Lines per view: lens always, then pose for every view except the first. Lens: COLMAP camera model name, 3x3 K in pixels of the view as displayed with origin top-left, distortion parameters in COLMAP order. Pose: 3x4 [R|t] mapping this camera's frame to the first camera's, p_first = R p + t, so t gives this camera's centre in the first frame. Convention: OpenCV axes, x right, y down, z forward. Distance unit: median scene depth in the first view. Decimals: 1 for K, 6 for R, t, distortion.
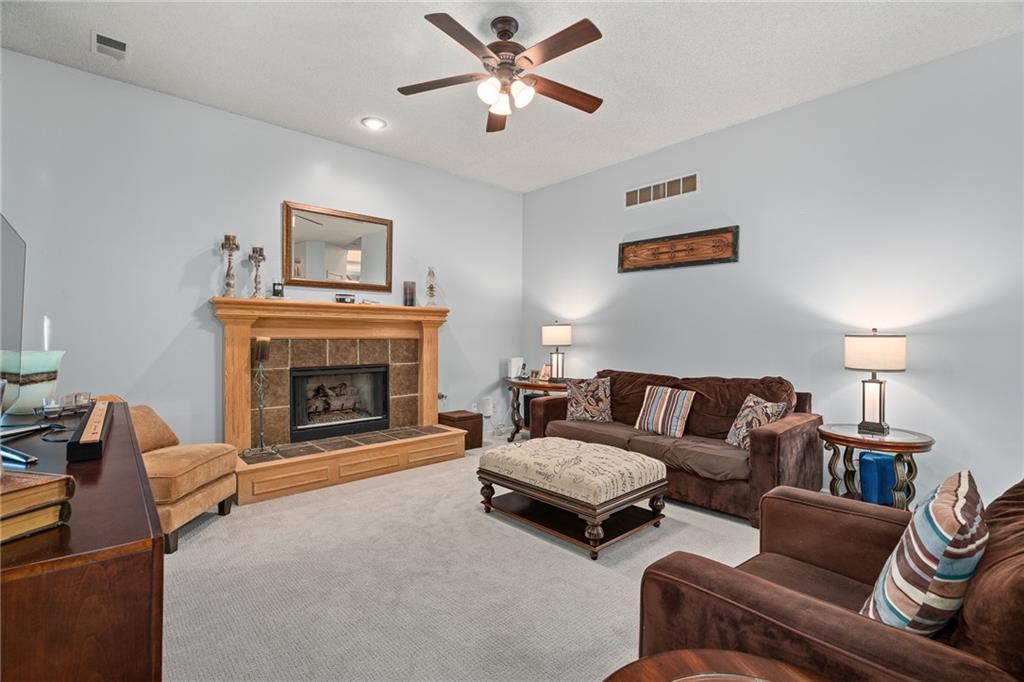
lens RADIAL K [[461.7, 0, 514.6], [0, 461.7, 335.3], [0, 0, 1]] dist [-0.004434, 0.001610]
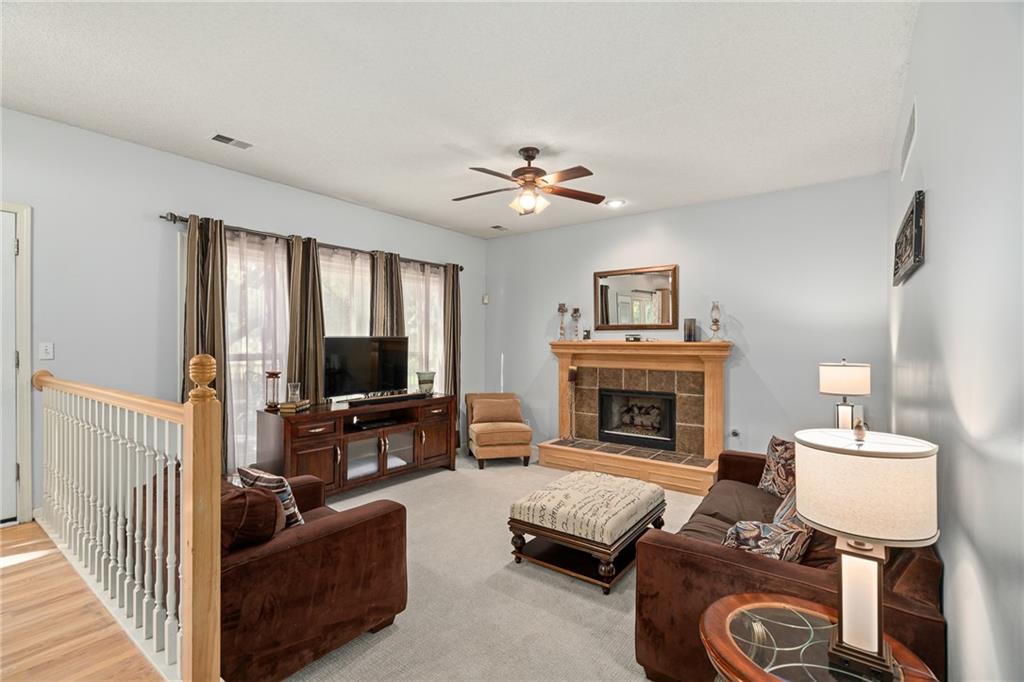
lens RADIAL K [[461.7, 0, 512.8], [0, 461.7, 341.0], [0, 0, 1]] dist [-0.004434, 0.001610]
pose [[0.204176, -0.003173, -0.978929, 0.797041], [-0.003348, 0.999987, -0.003940, -0.063869], [0.978929, 0.004082, 0.204162, 0.413966]]
